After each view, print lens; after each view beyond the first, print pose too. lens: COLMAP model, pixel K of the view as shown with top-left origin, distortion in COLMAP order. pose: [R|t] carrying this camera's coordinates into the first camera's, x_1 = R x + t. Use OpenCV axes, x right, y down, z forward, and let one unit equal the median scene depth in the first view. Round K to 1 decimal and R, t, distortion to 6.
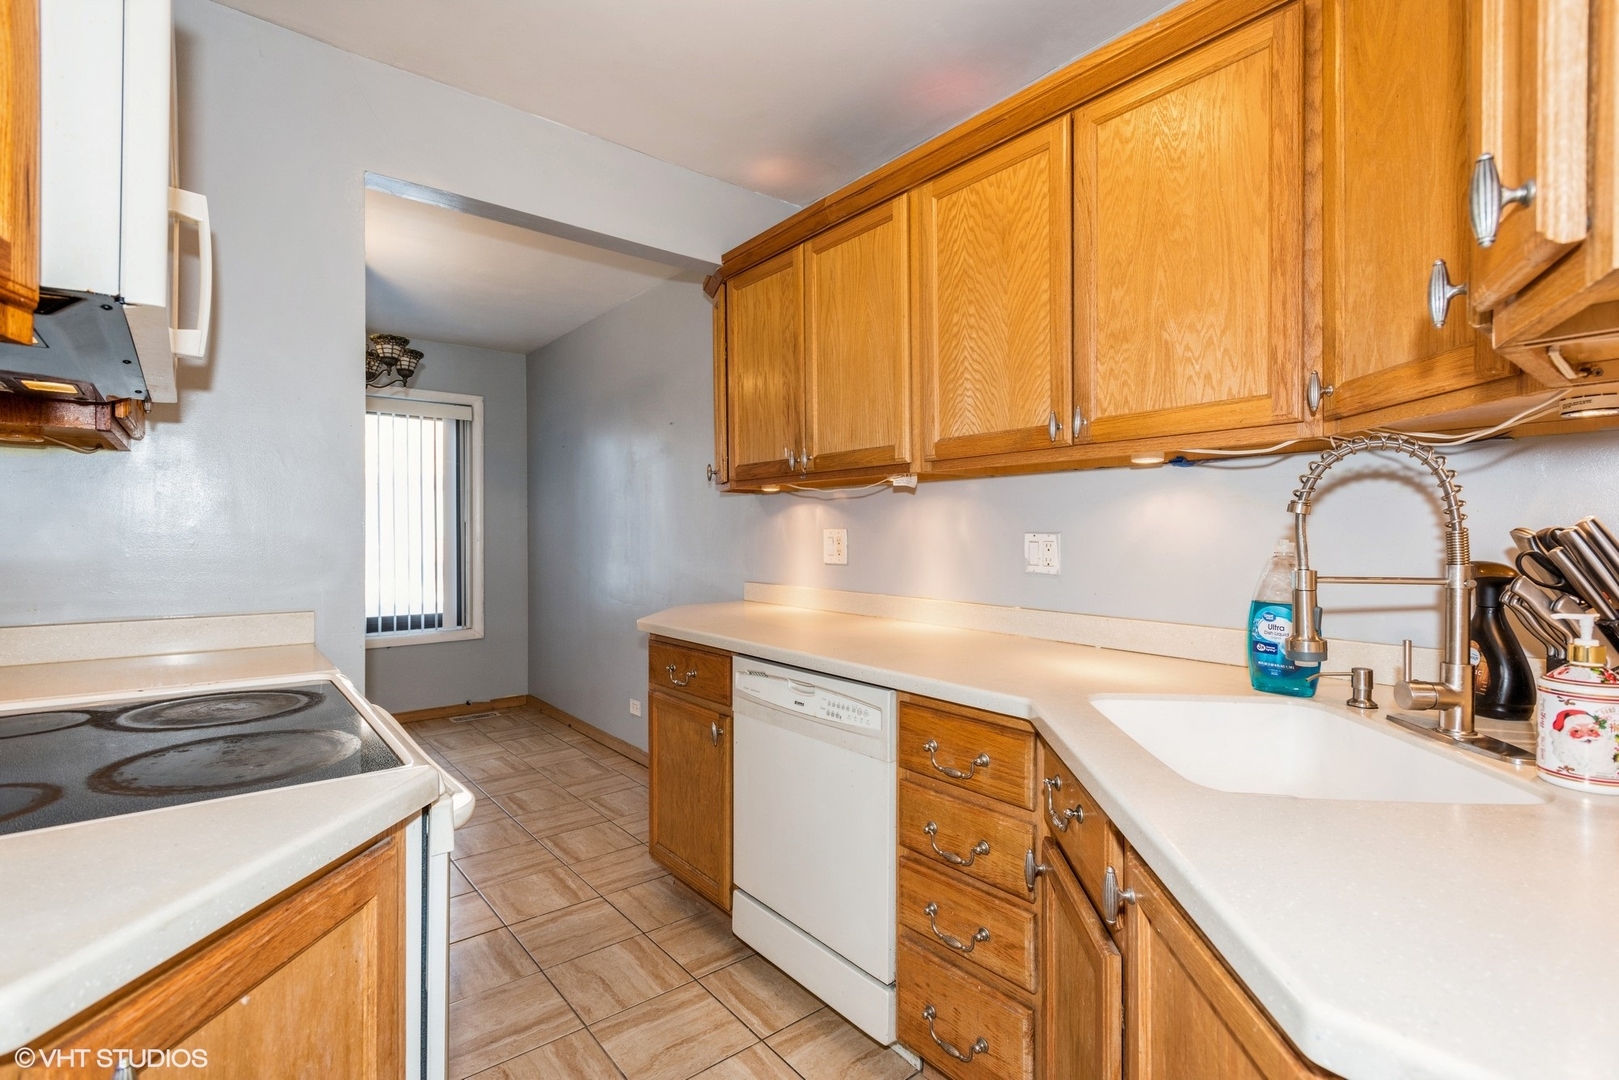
lens RADIAL K [[754.1, 0, 798.3], [0, 754.1, 534.1], [0, 0, 1]] dist [0.024502, -0.006946]
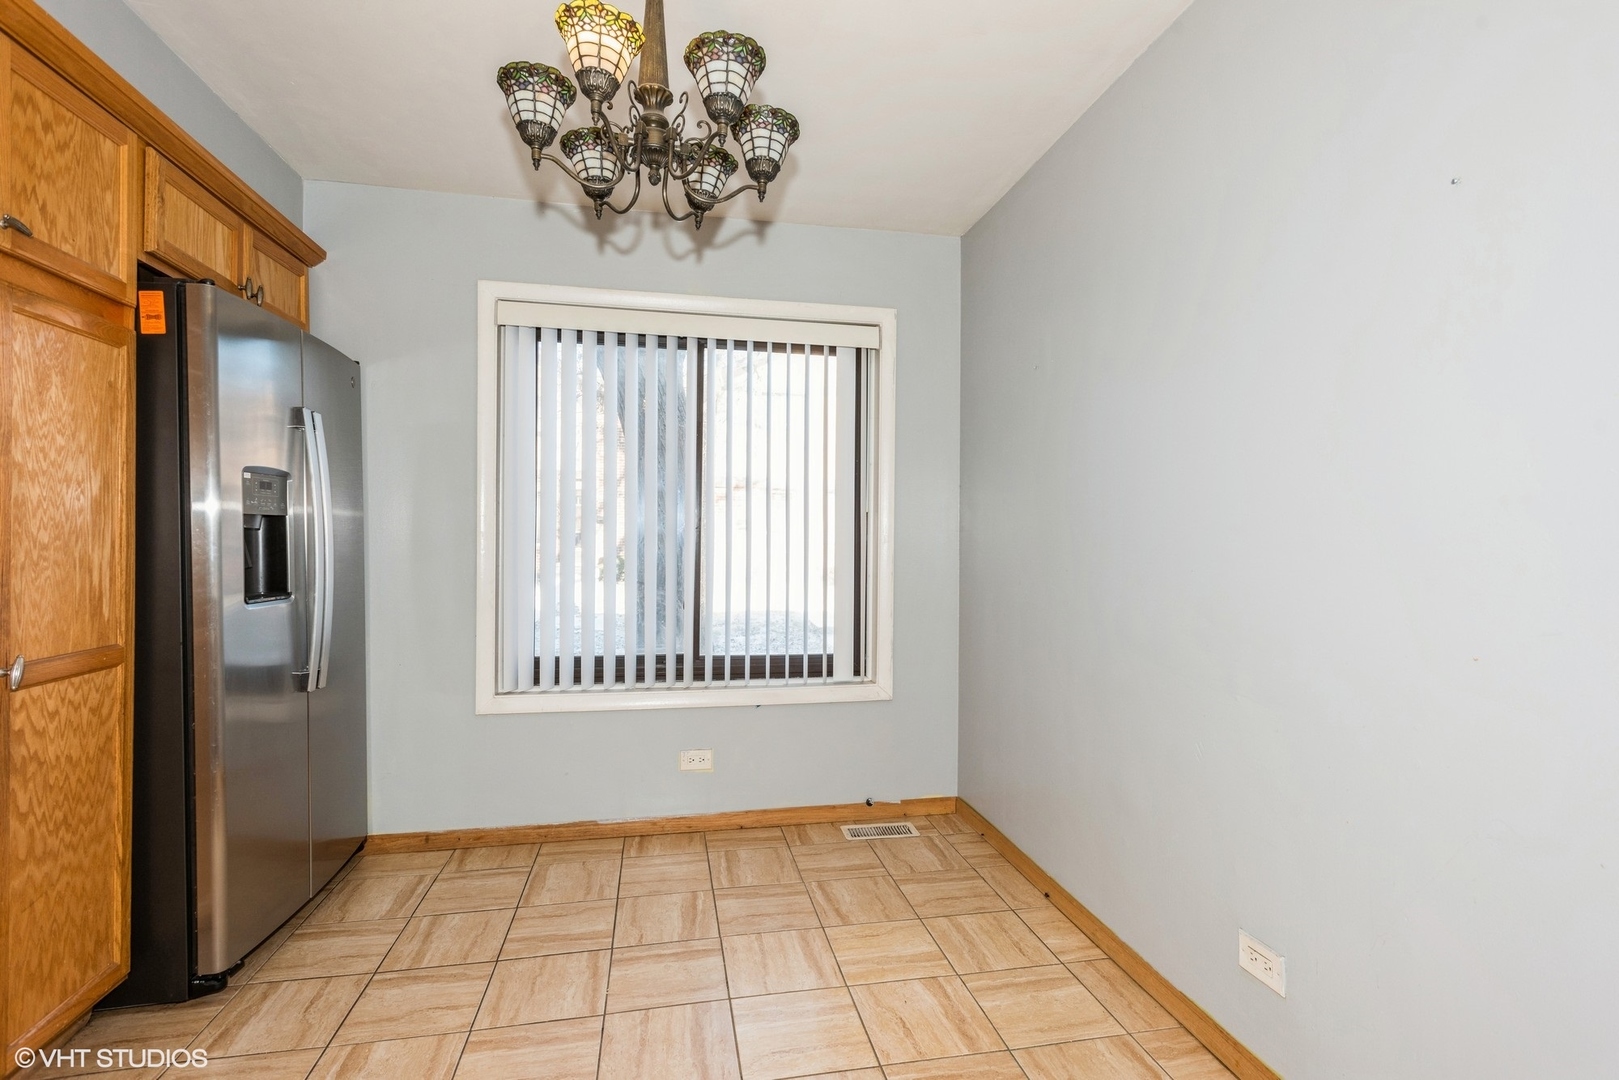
lens RADIAL K [[754.1, 0, 806.9], [0, 754.1, 541.2], [0, 0, 1]] dist [0.024502, -0.006946]
pose [[0.887344, 0.013848, -0.460900, -0.197981], [-0.011989, 0.999904, 0.006961, 0.004434], [0.460952, -0.000651, 0.887425, 0.427283]]
